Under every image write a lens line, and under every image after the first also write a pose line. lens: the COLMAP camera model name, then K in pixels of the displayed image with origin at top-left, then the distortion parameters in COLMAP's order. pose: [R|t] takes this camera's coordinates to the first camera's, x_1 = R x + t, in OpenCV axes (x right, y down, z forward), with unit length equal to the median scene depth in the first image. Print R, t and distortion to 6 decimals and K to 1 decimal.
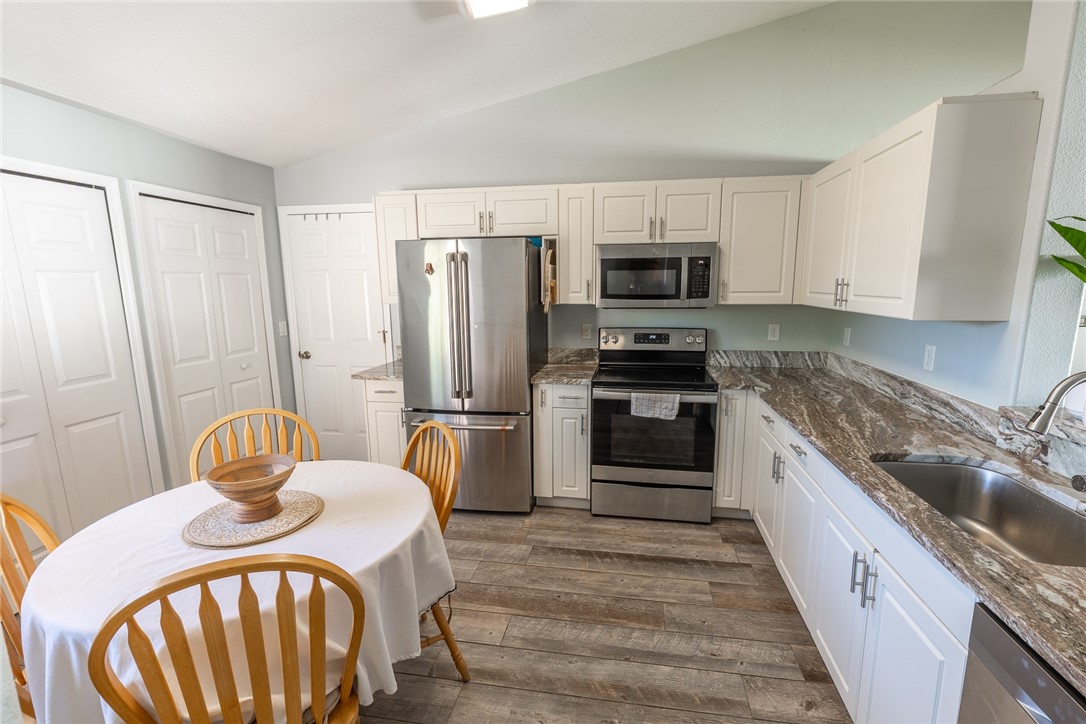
lens RADIAL K [[489.5, 0, 551.8], [0, 489.5, 363.0], [0, 0, 1]] dist [-0.000016, -0.000865]
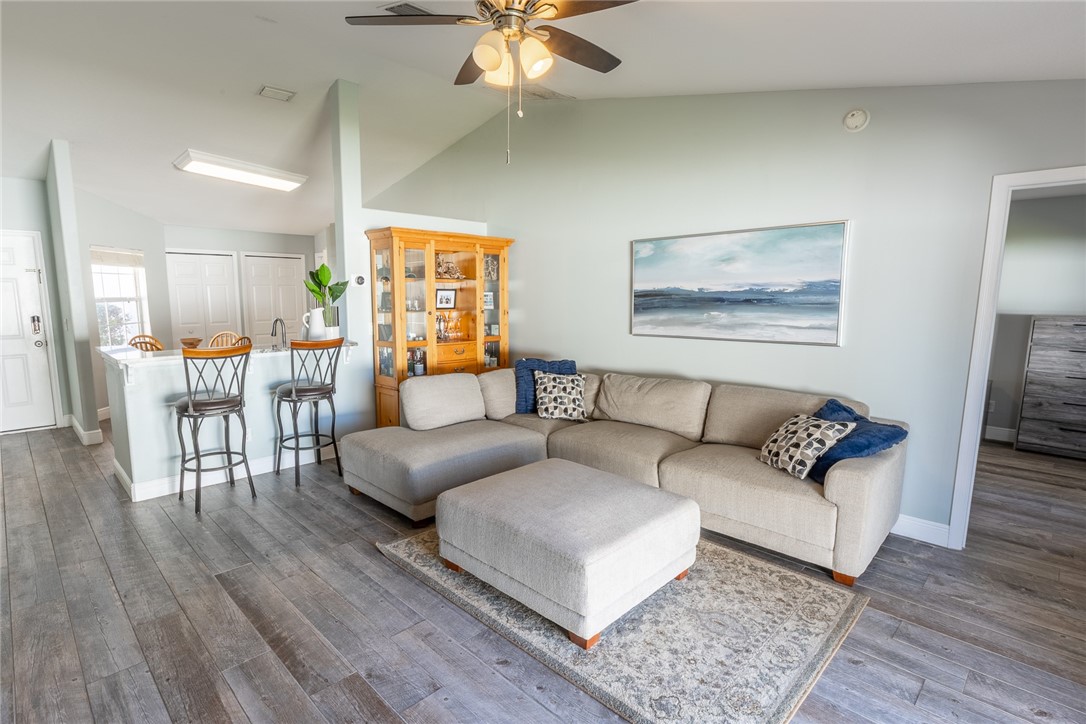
lens RADIAL K [[534.7, 0, 505.1], [0, 534.7, 362.9], [0, 0, 1]] dist [-0.001033, -0.000441]
pose [[0.799583, 0.087899, -0.594089, 1.869995], [-0.104121, 0.994540, 0.007011, 0.059220], [0.591461, 0.056251, 0.804369, -0.424347]]
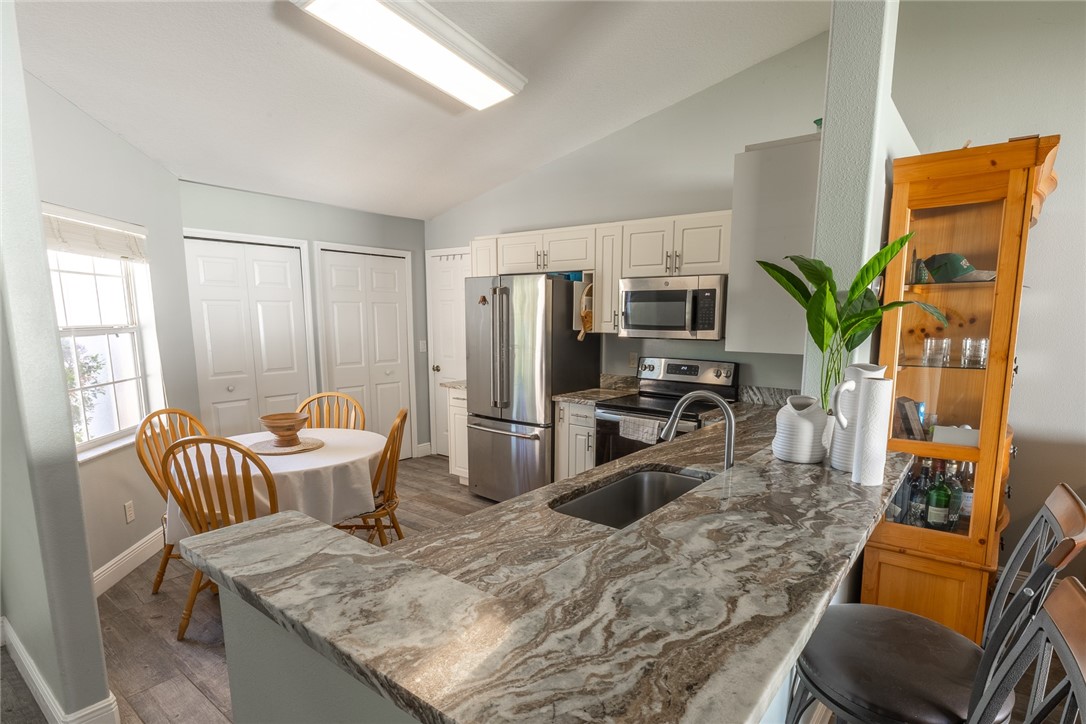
lens RADIAL K [[563.1, 0, 564.3], [0, 563.1, 399.6], [0, 0, 1]] dist [-0.000387, -0.000478]
pose [[0.882183, 0.085326, -0.463112, 0.587903], [-0.089845, 0.995879, 0.012341, 0.020906], [0.462257, 0.030721, 0.886214, -0.151716]]
